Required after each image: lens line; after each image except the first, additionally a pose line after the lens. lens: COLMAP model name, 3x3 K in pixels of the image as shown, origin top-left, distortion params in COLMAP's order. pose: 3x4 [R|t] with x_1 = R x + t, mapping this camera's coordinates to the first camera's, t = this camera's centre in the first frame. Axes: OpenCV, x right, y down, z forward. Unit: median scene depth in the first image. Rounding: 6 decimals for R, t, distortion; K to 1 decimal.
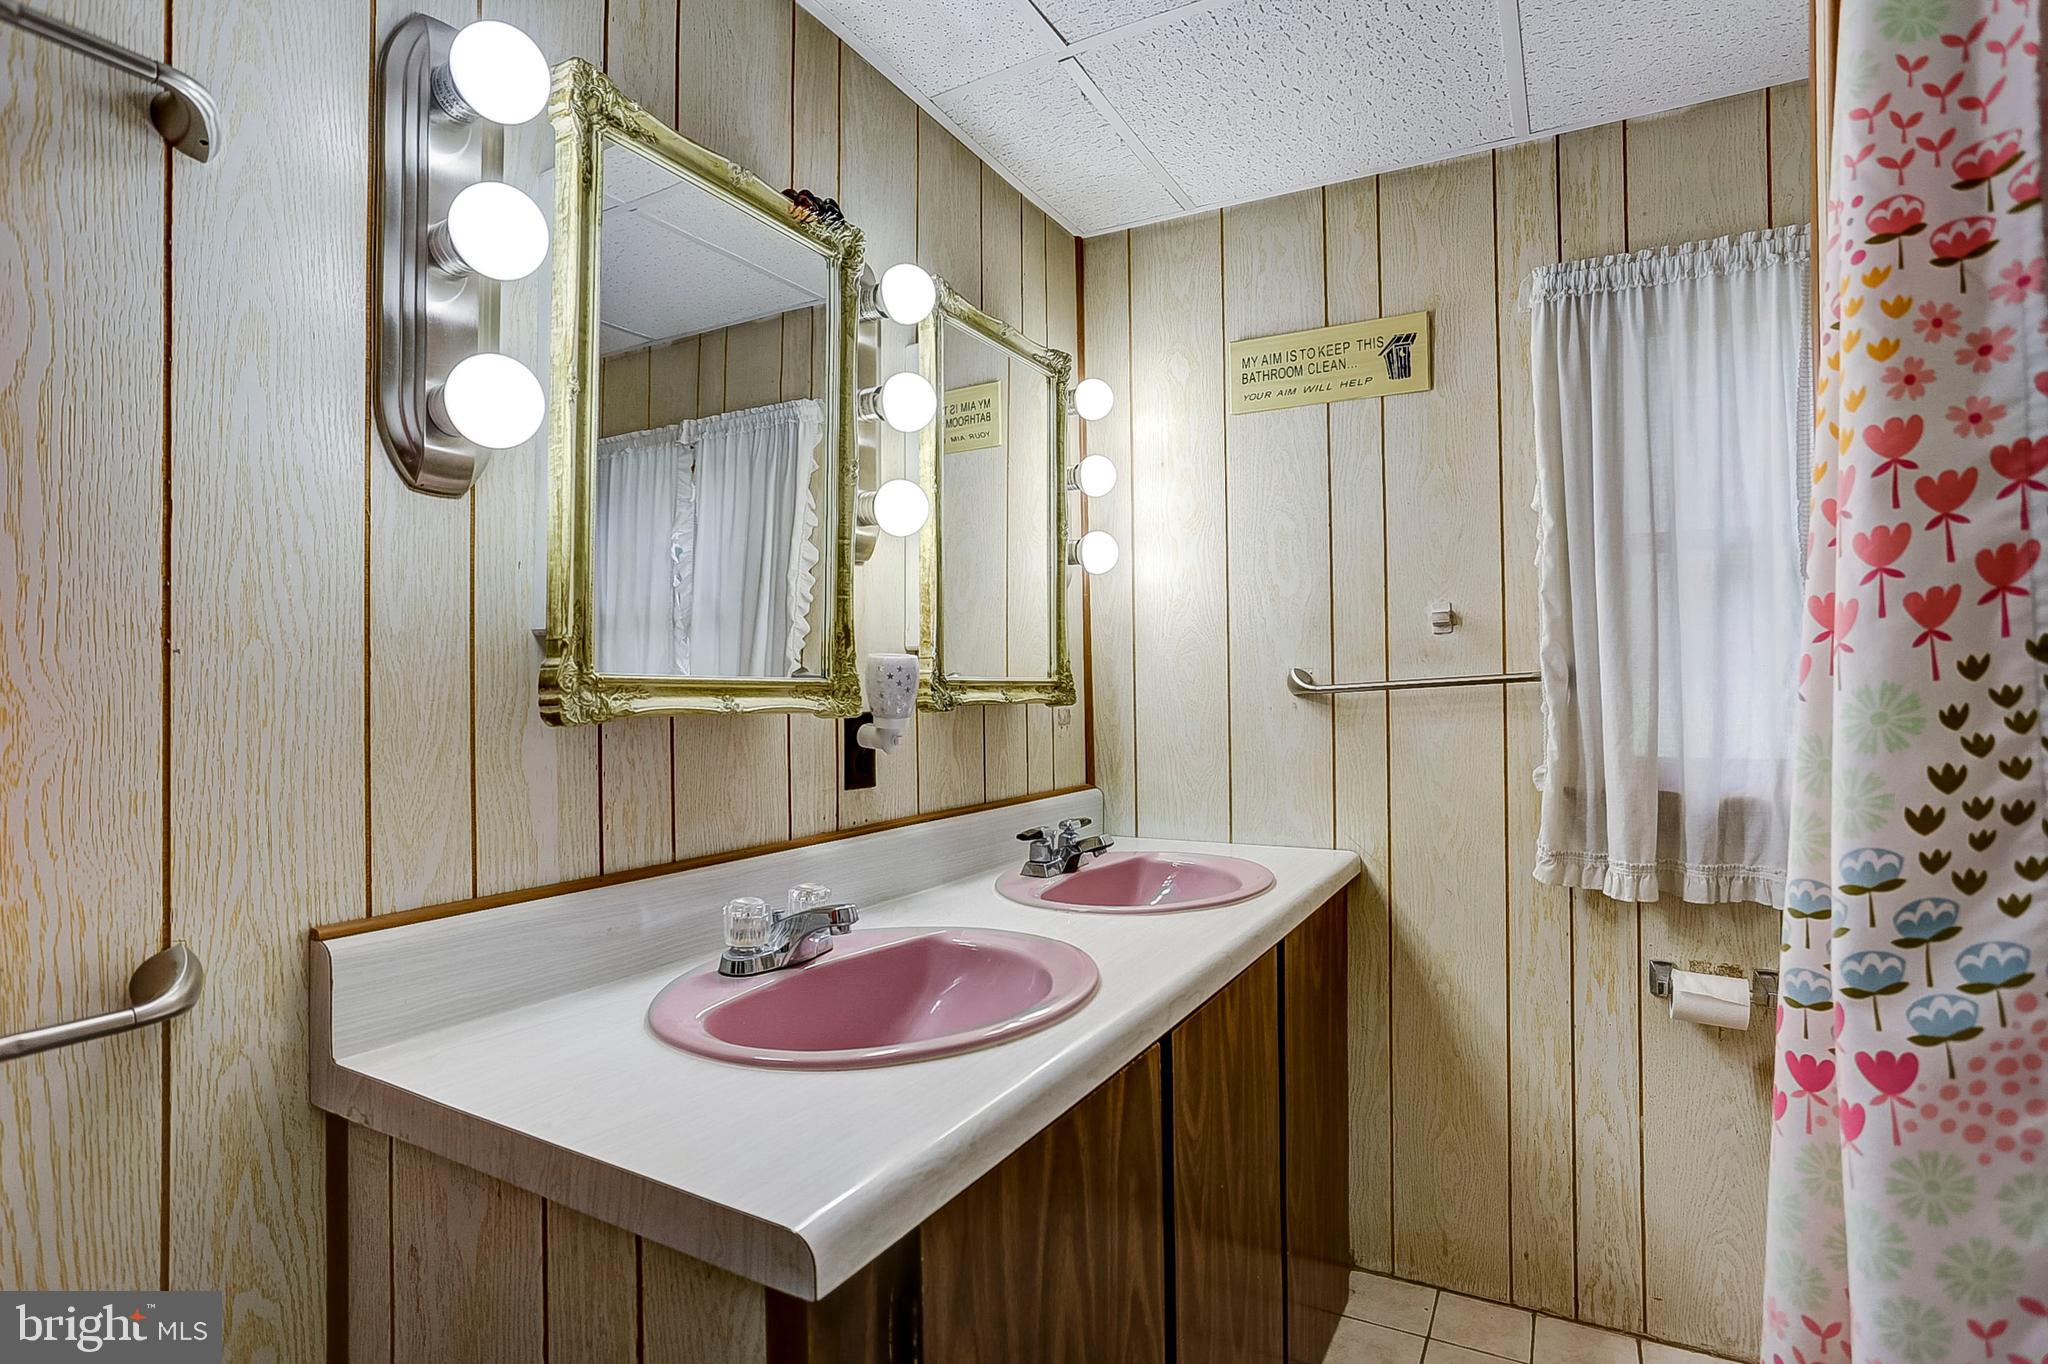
lens RADIAL K [[1022.2, 0, 1022.4], [0, 1022.2, 669.5], [0, 0, 1]] dist [-0.061582, 0.024354]
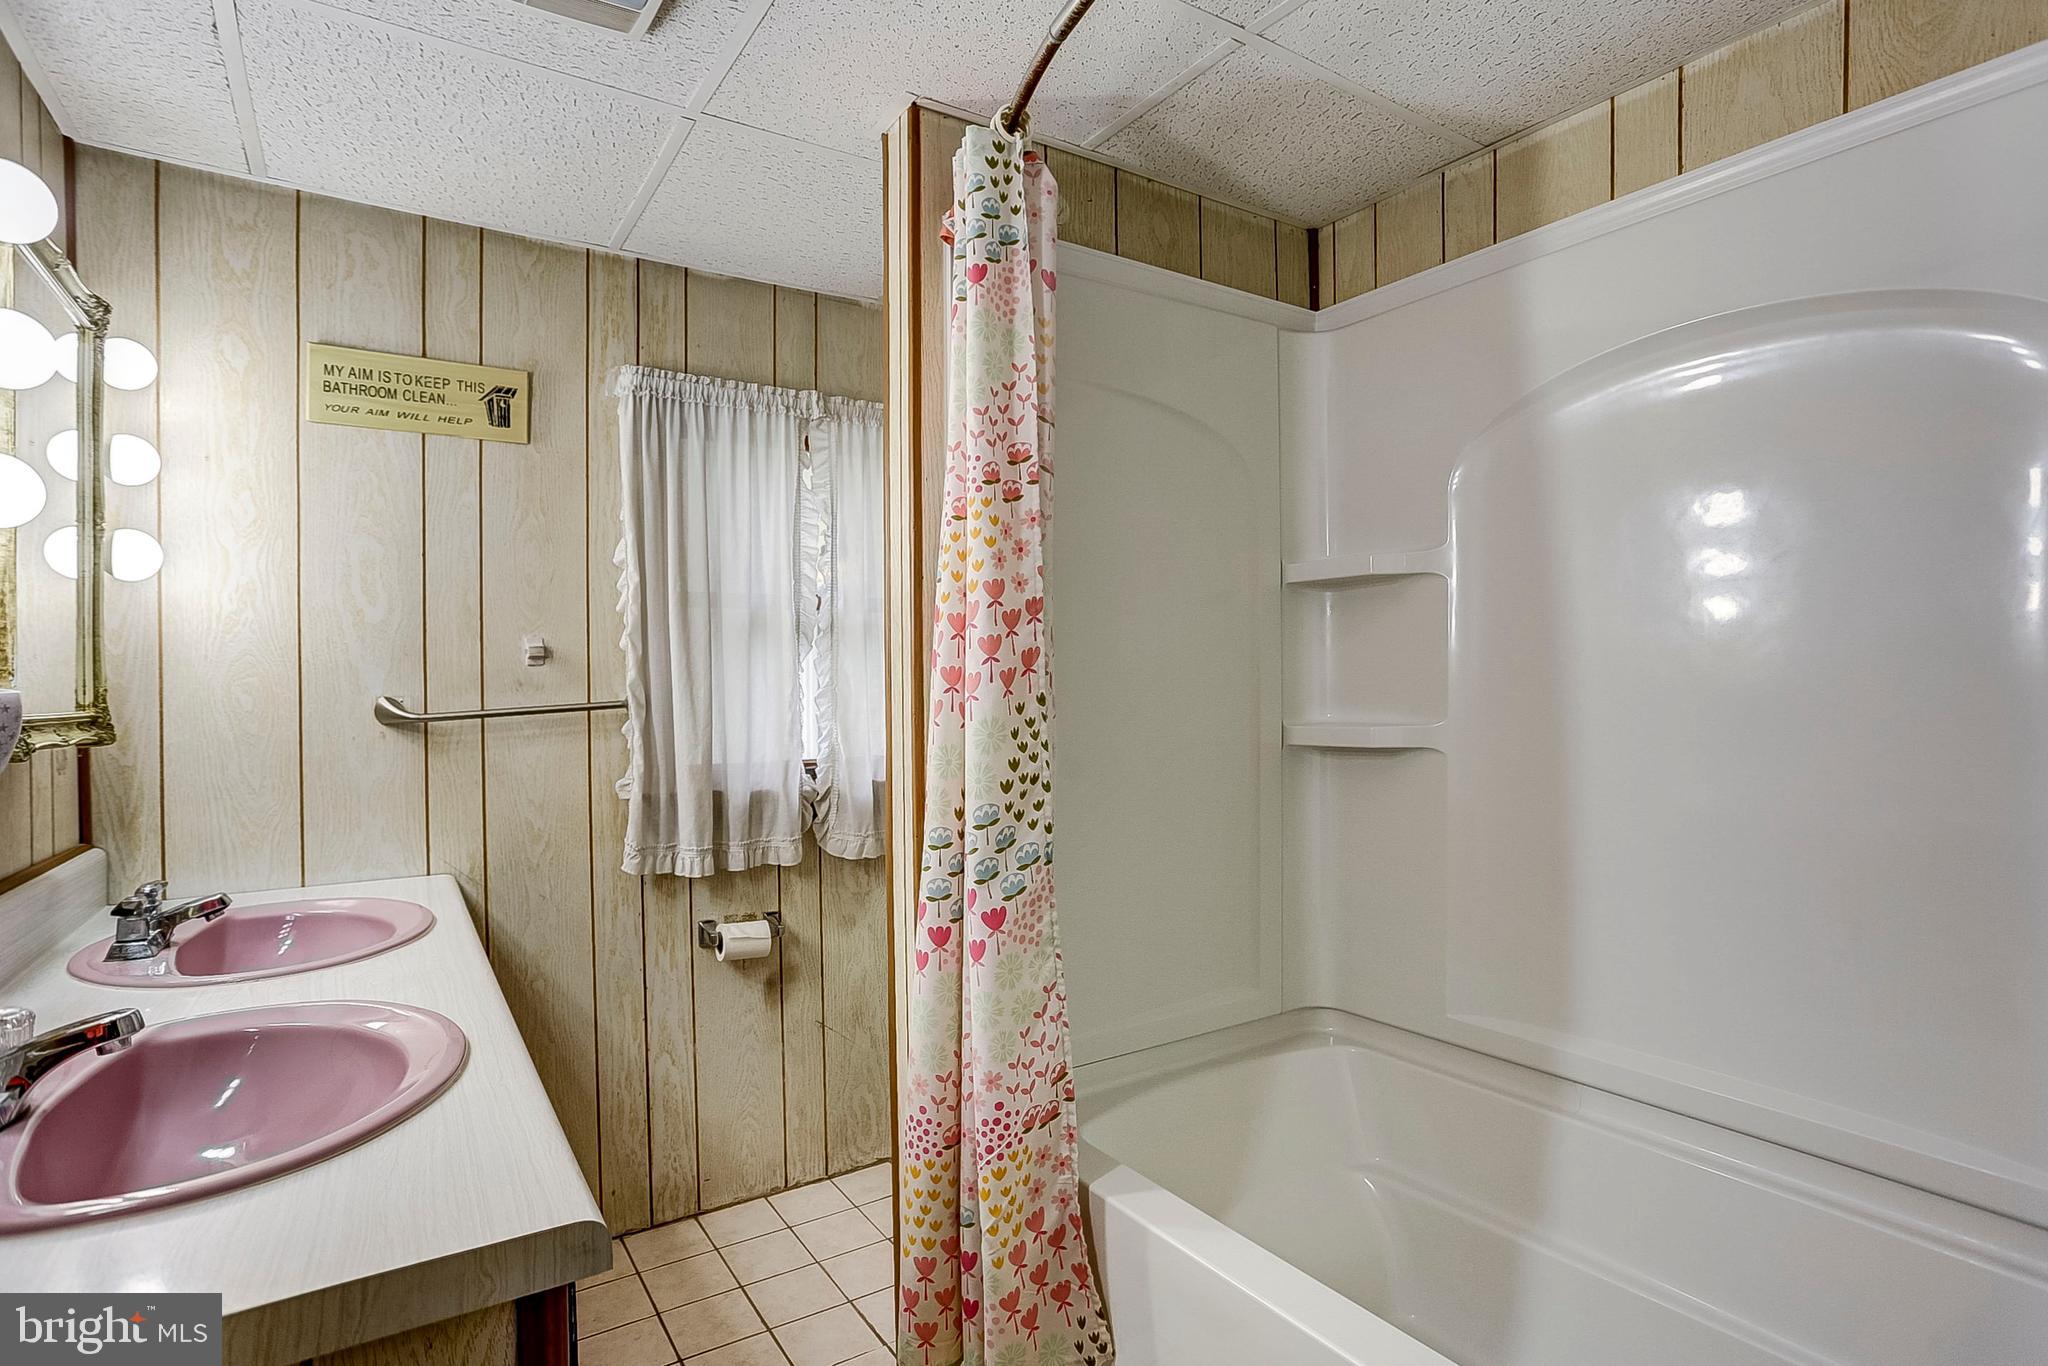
lens RADIAL K [[1022.2, 0, 1022.4], [0, 1022.2, 670.5], [0, 0, 1]] dist [-0.061582, 0.024354]
pose [[0.475989, 0.016178, 0.879302, -0.335556], [-0.006314, 0.999868, -0.014978, -0.018637], [-0.879428, 0.001577, 0.476029, 0.002128]]
